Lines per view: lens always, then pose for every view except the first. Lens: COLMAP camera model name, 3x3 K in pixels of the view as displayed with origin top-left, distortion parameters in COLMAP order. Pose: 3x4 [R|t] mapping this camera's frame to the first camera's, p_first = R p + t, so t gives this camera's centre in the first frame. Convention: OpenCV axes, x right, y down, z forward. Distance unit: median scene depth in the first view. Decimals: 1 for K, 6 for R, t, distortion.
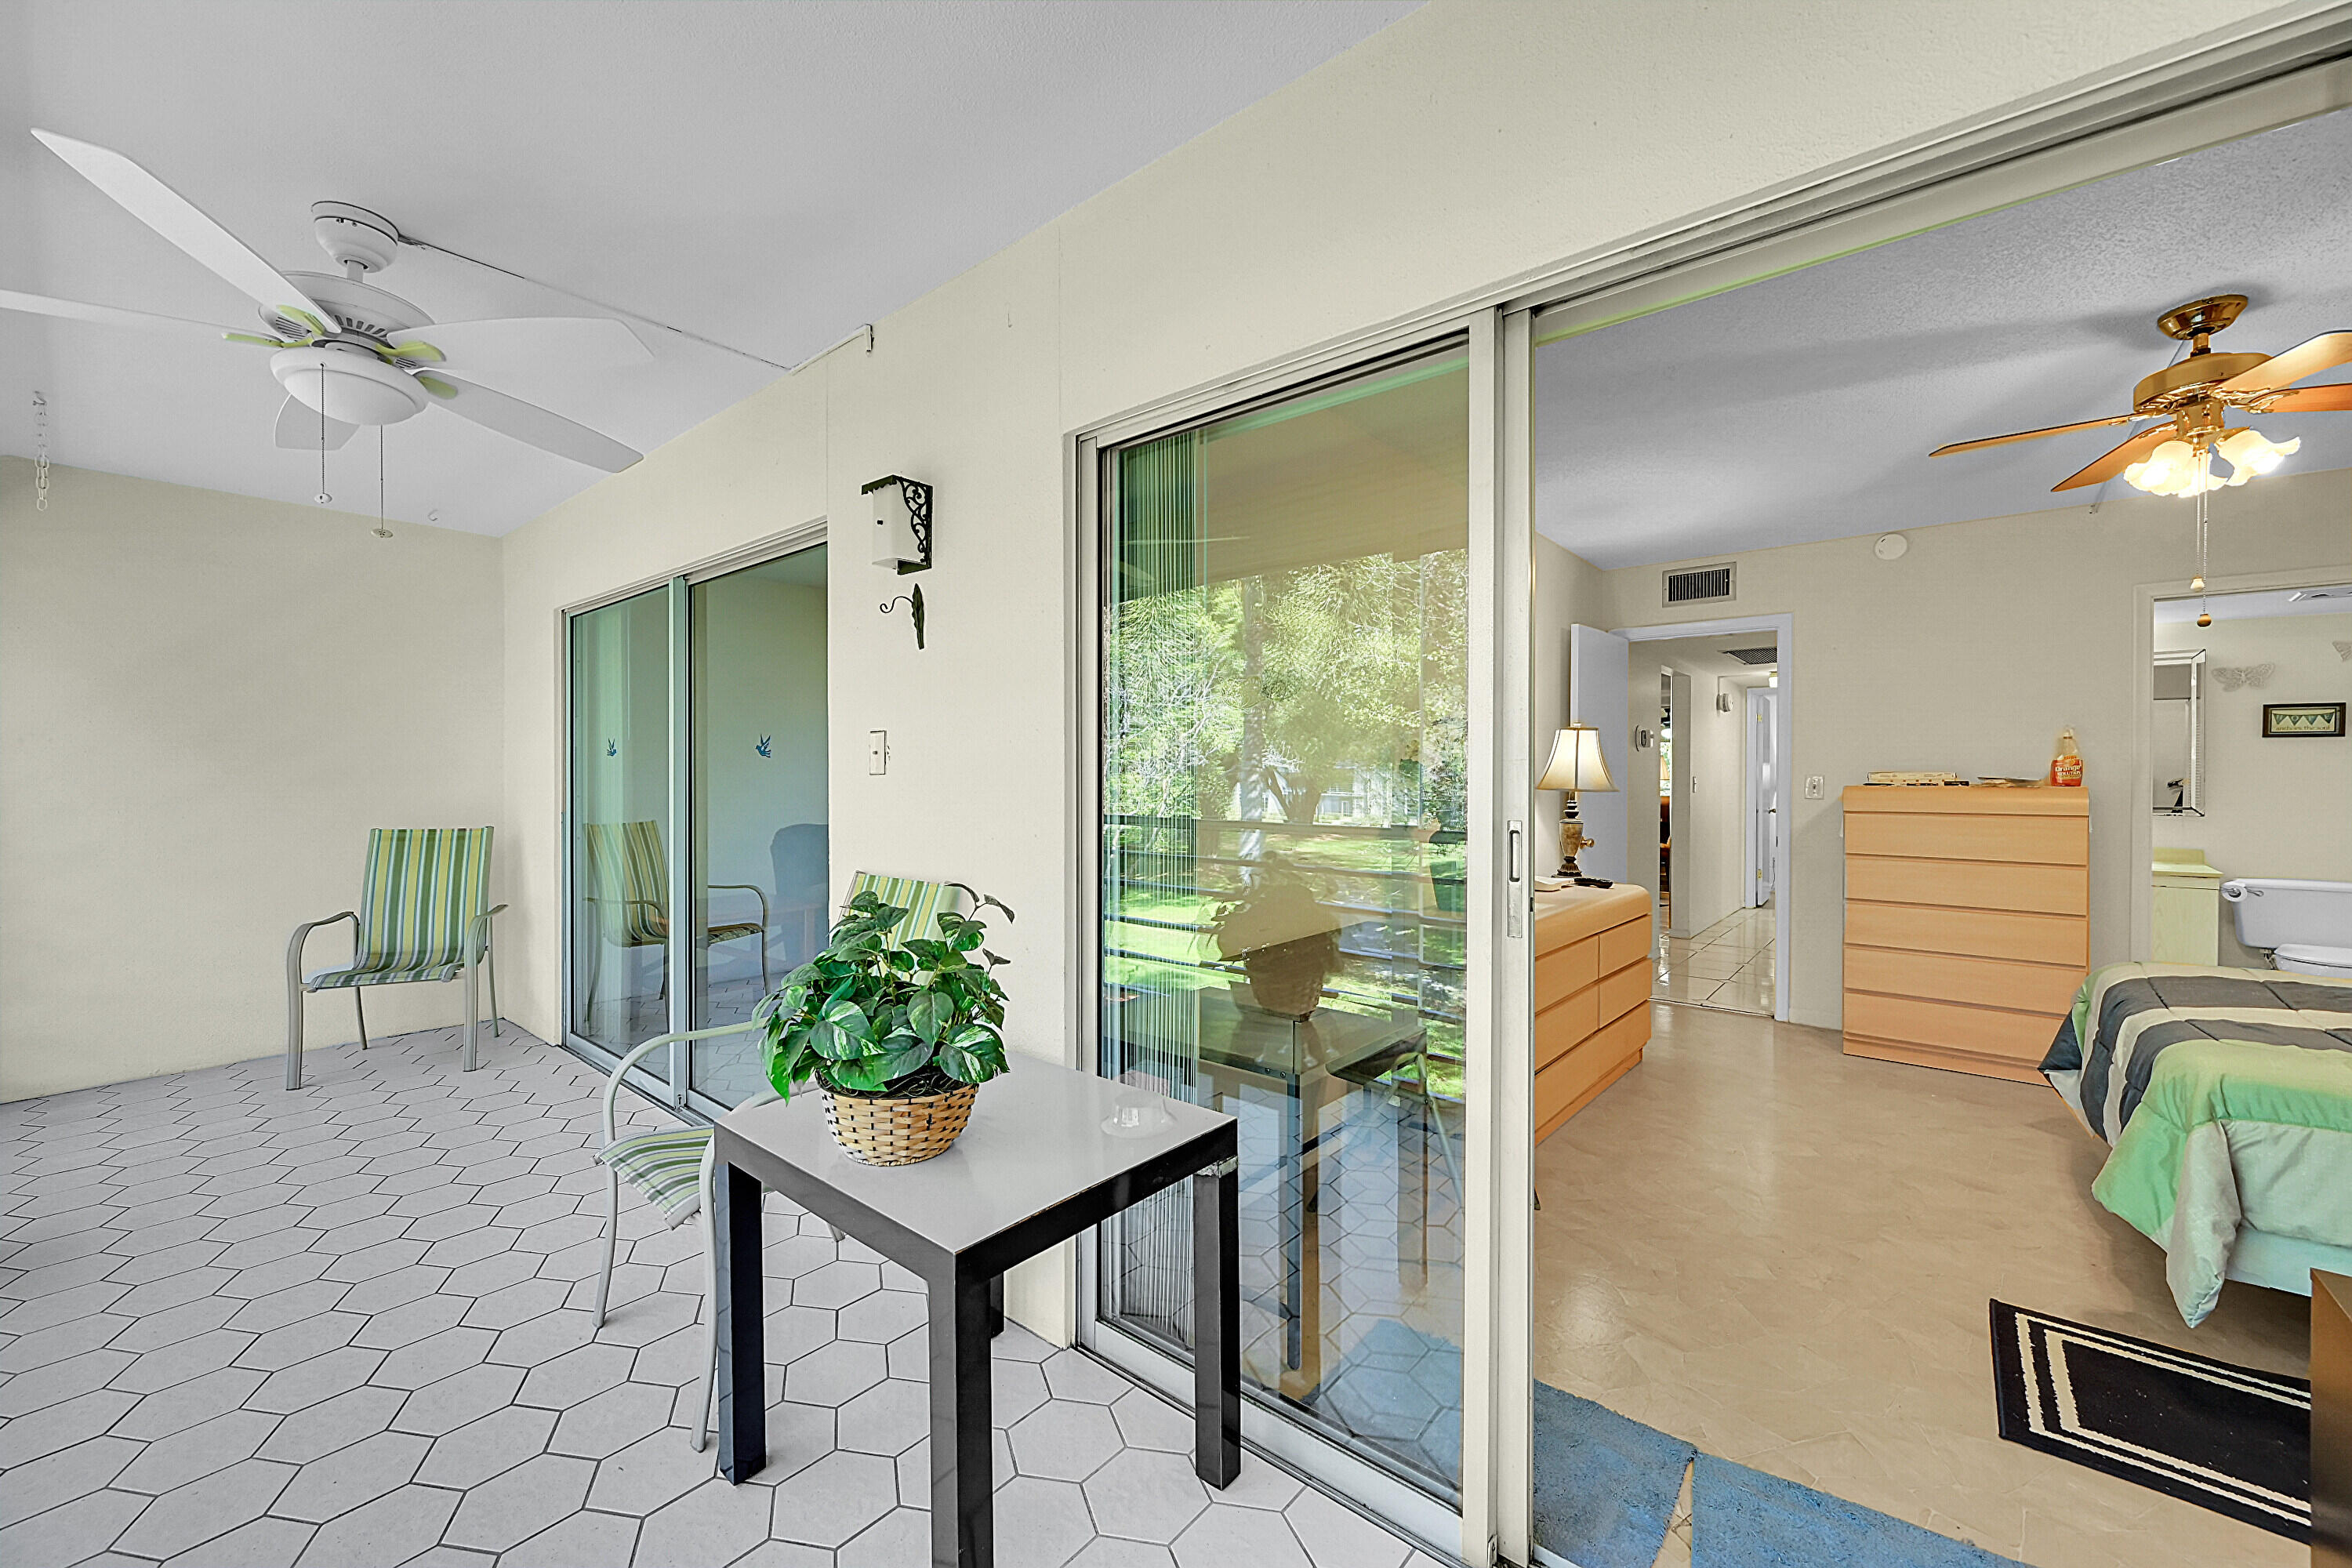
lens RADIAL K [[933.3, 0, 1176.0], [0, 933.3, 784.0], [0, 0, 1]] dist [0.002820, 0.000340]
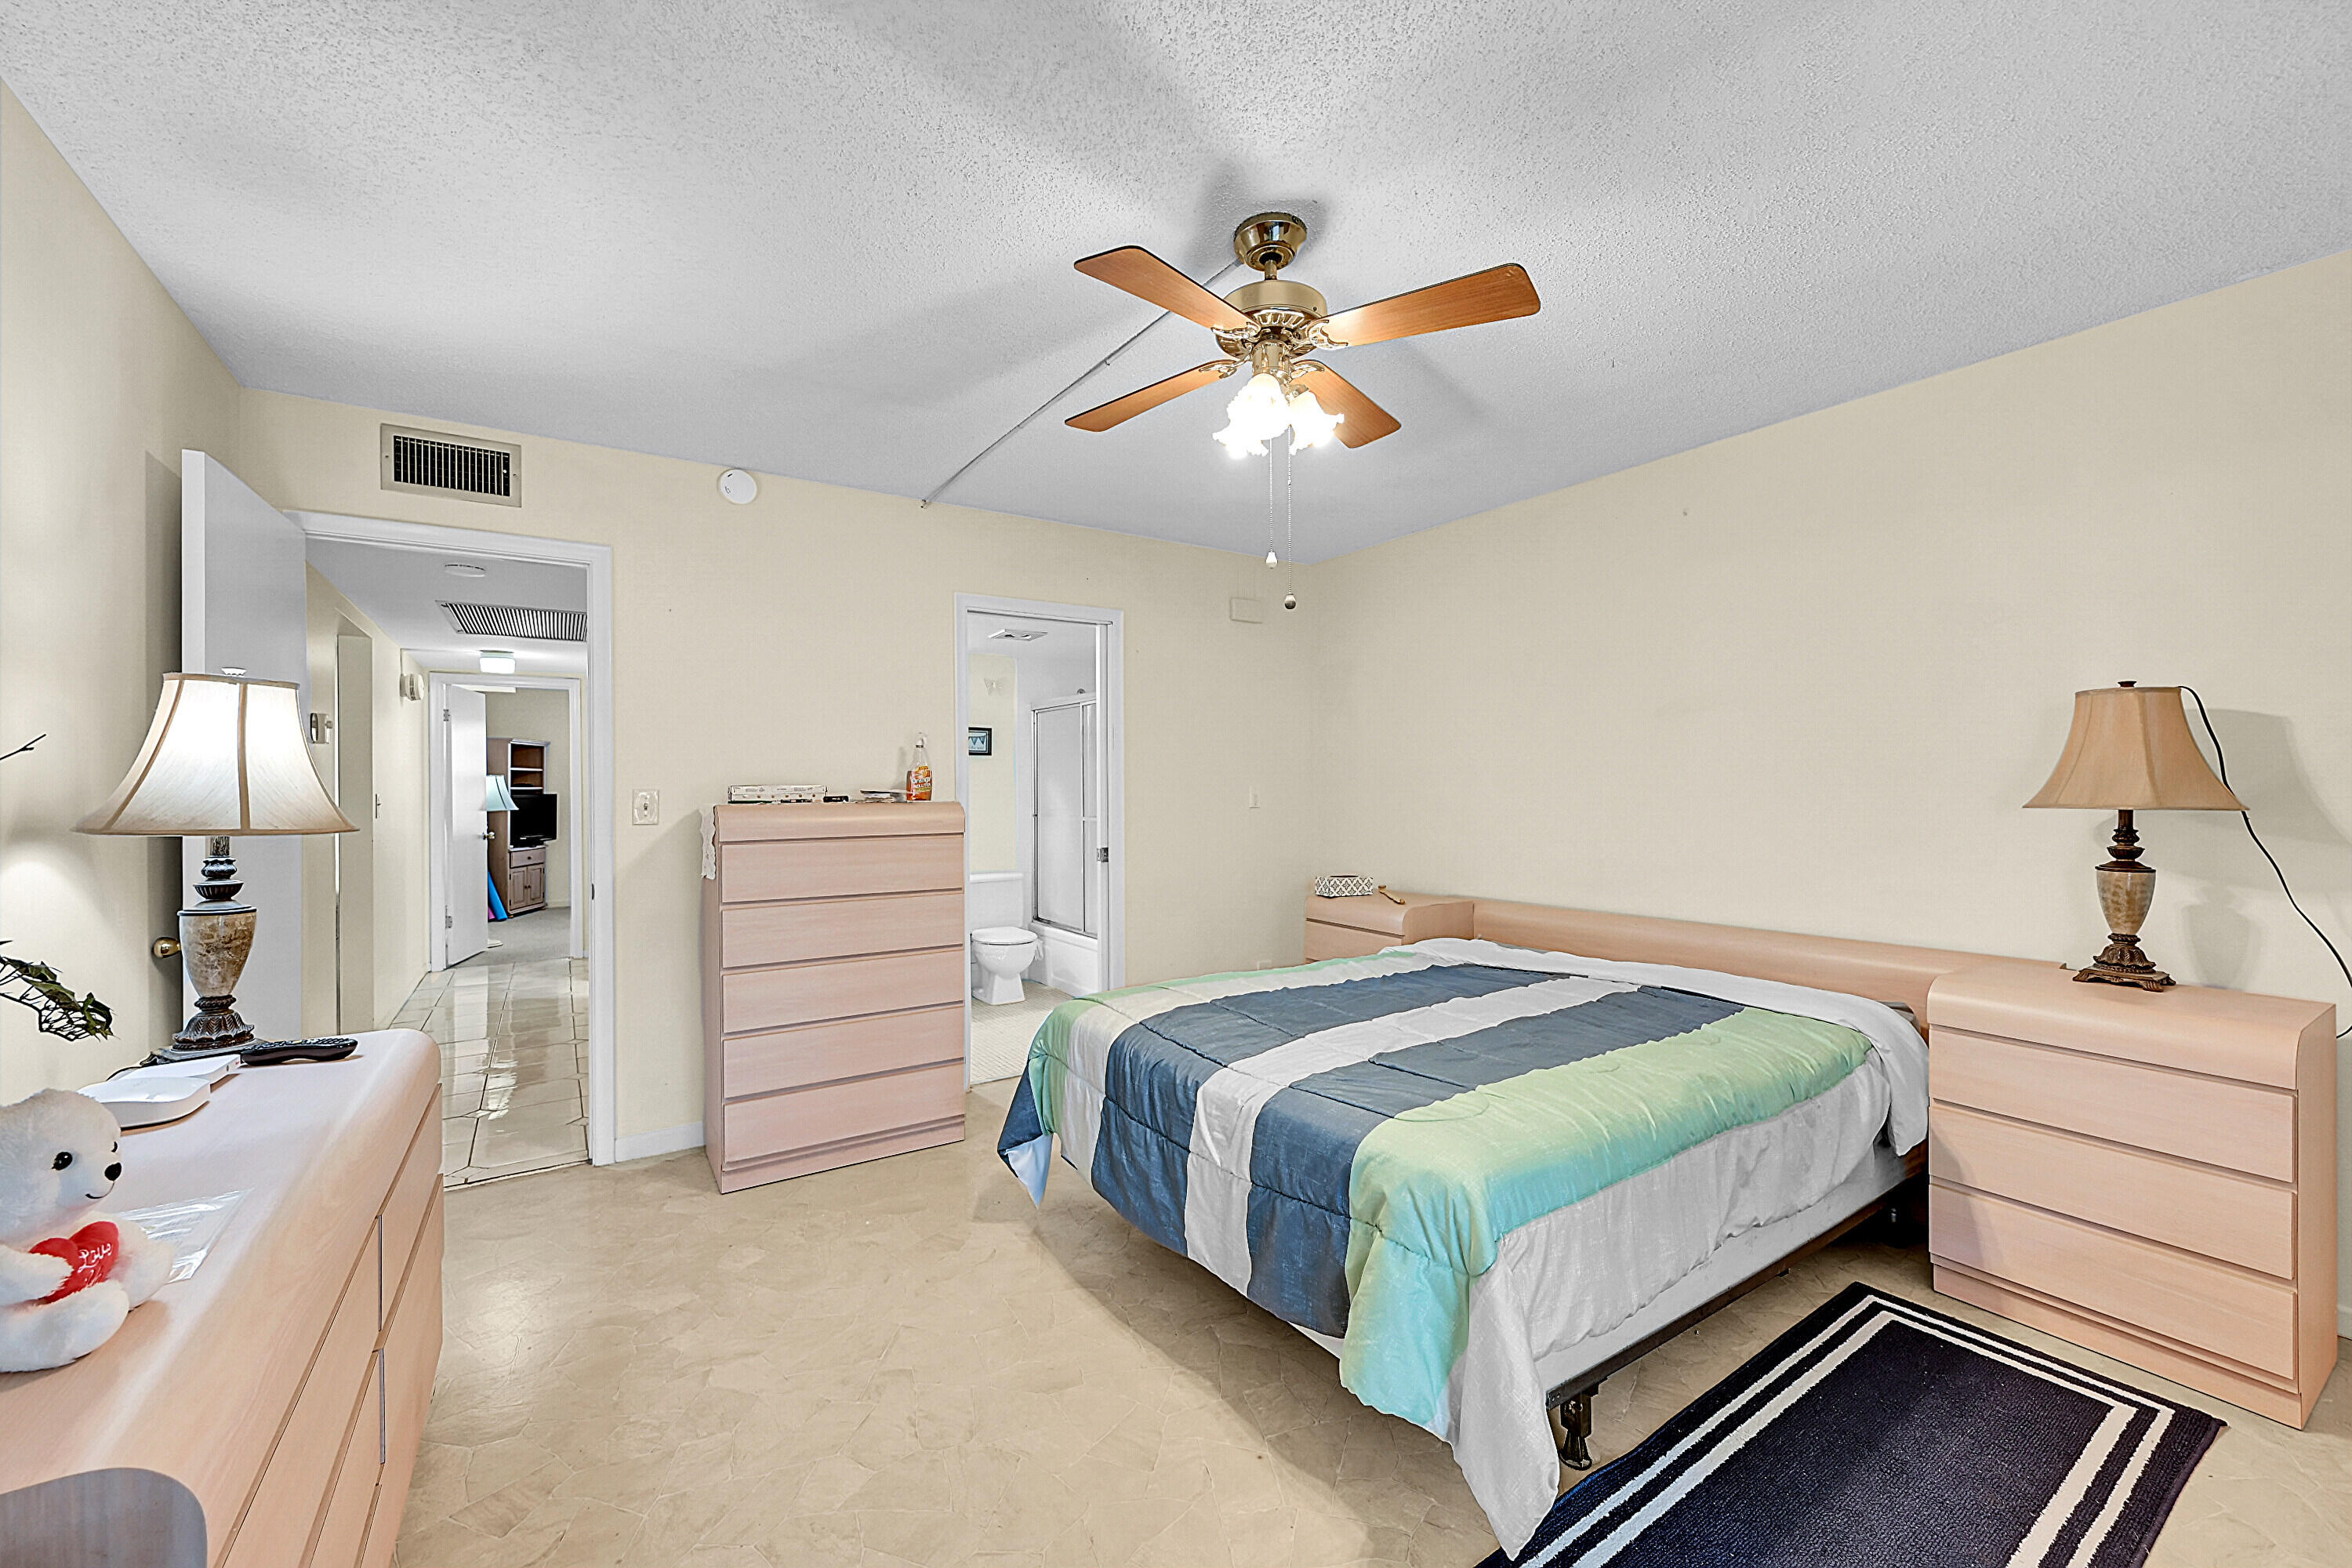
lens RADIAL K [[933.3, 0, 1176.0], [0, 933.3, 784.0], [0, 0, 1]] dist [0.002820, 0.000340]
pose [[0.282701, -0.001322, 0.959207, 0.141672], [0.017299, 0.999843, -0.003721, -0.004868], [-0.959052, 0.017645, 0.282679, 0.454024]]
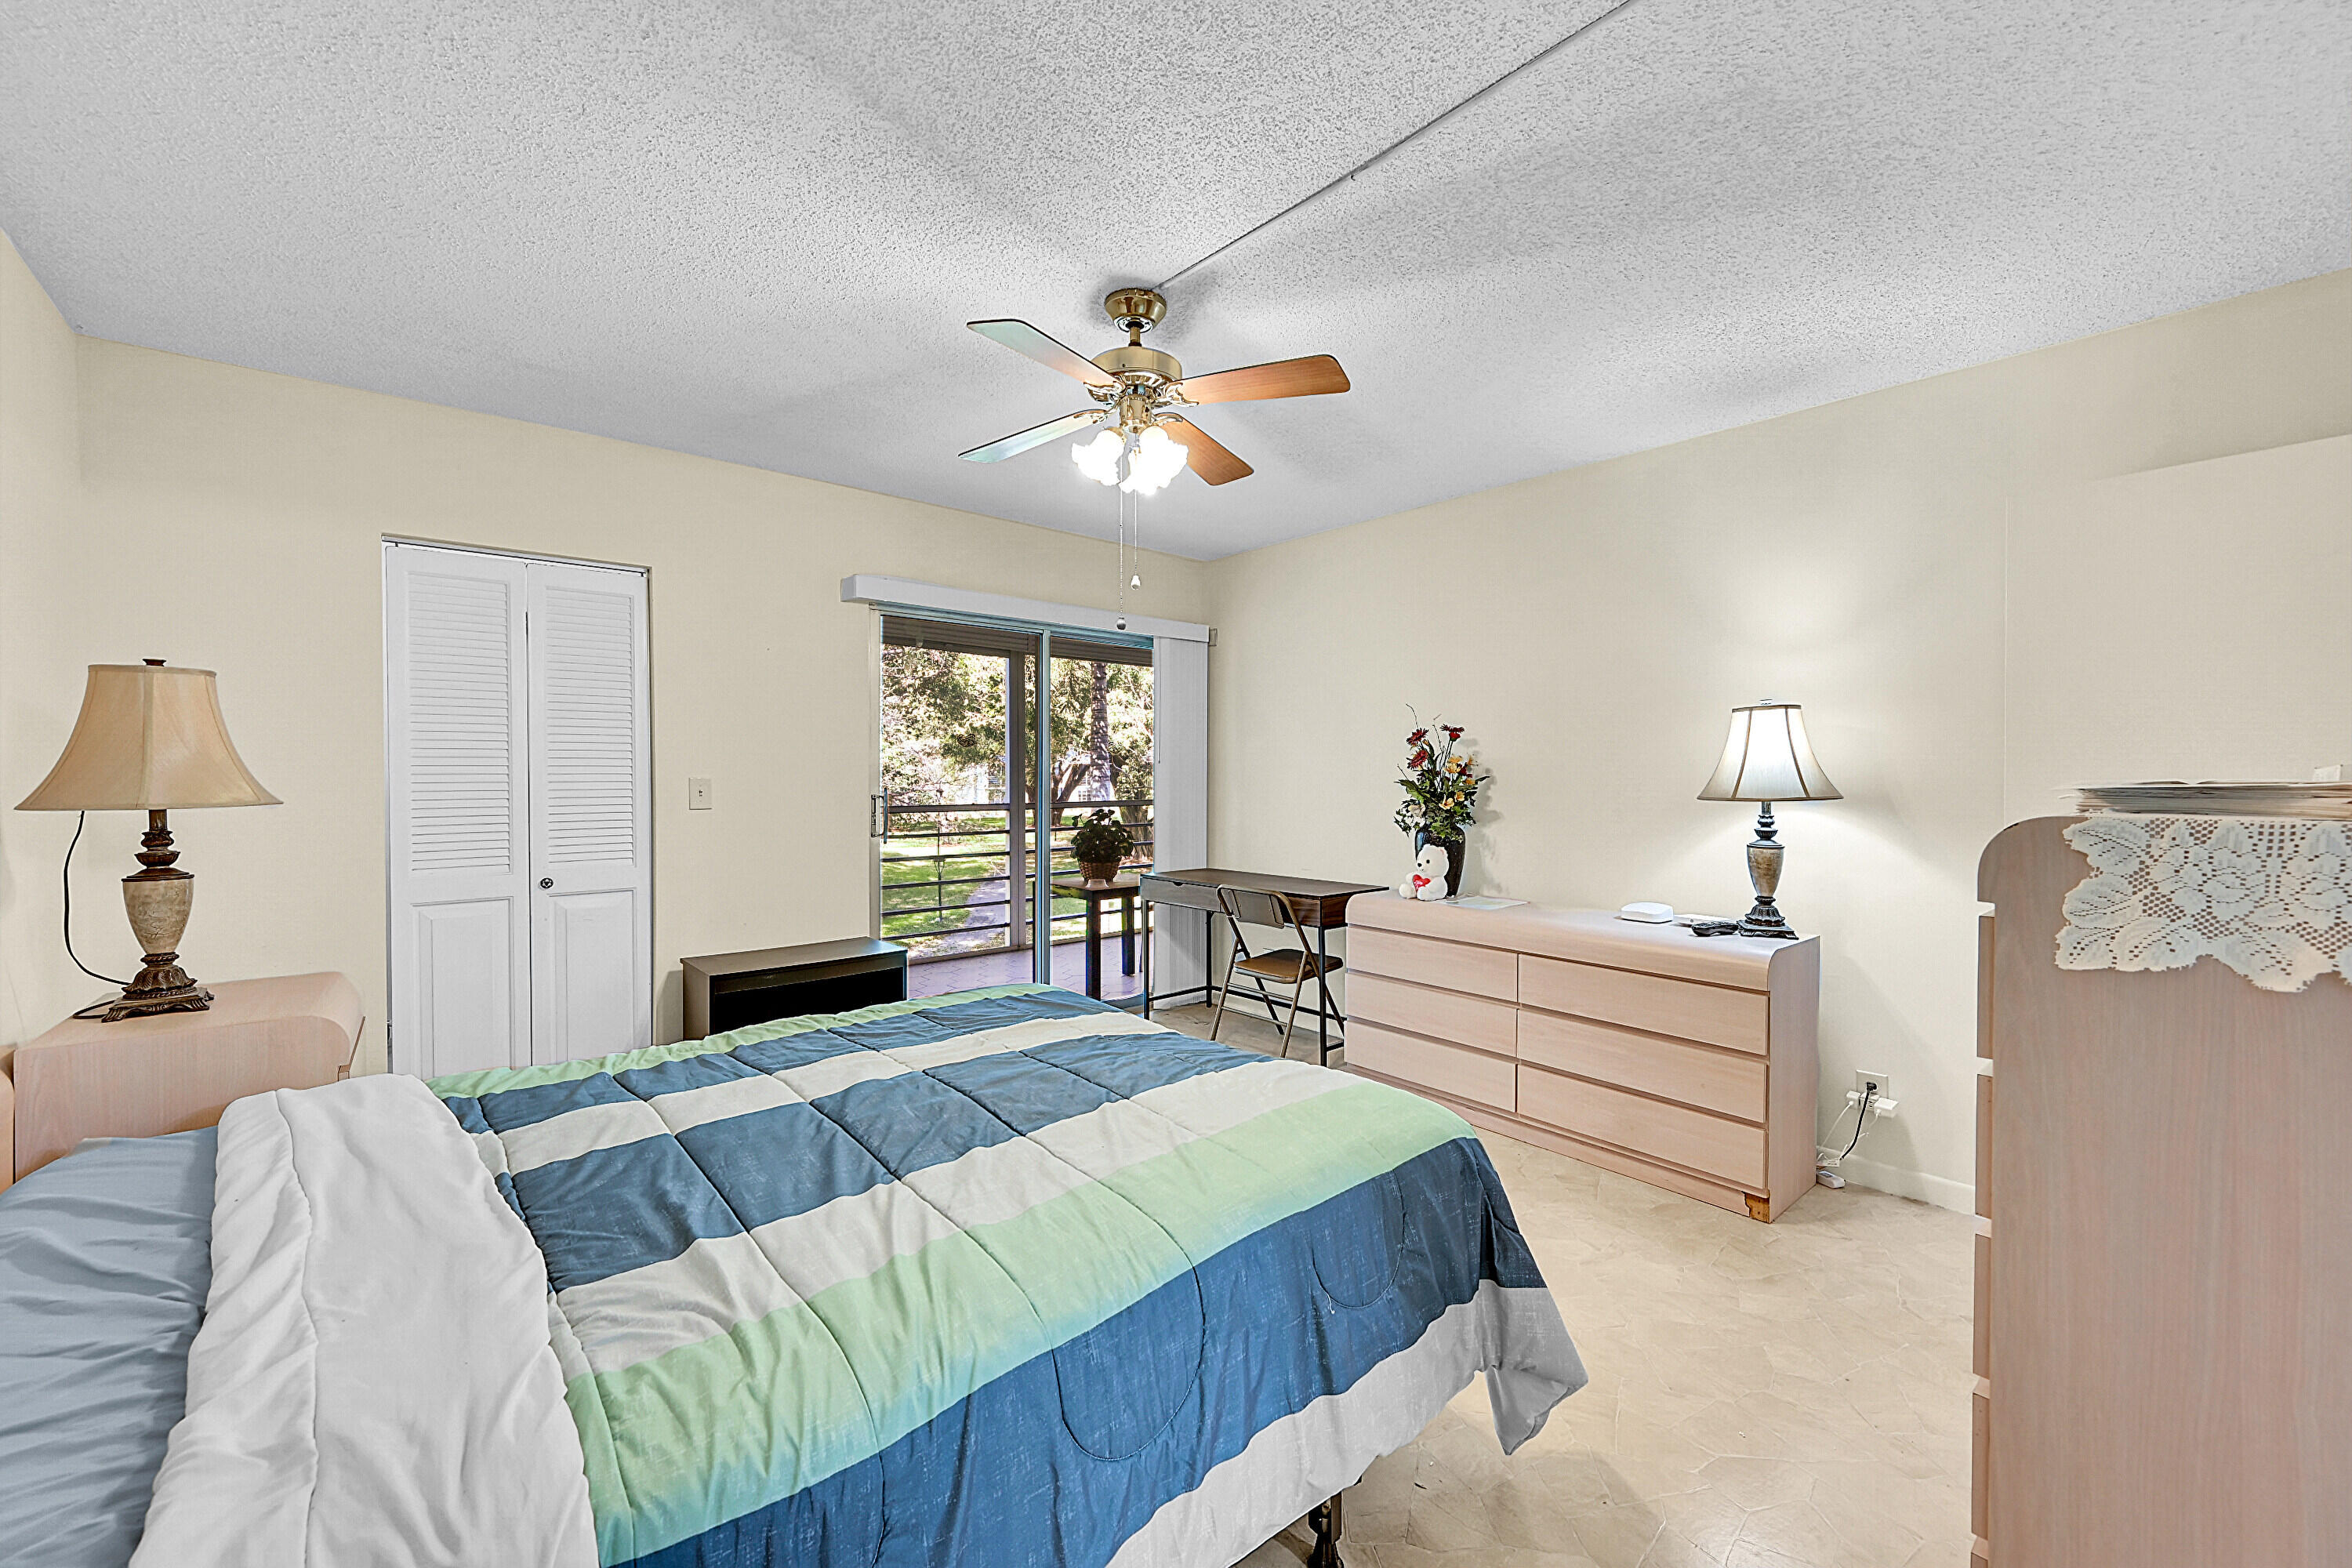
lens RADIAL K [[933.3, 0, 1176.0], [0, 933.3, 784.0], [0, 0, 1]] dist [0.002820, 0.000340]
pose [[-0.155222, 0.012527, -0.987800, 1.087399], [-0.012690, 0.999812, 0.014674, -0.007723], [0.987798, 0.014812, -0.155034, 0.635545]]
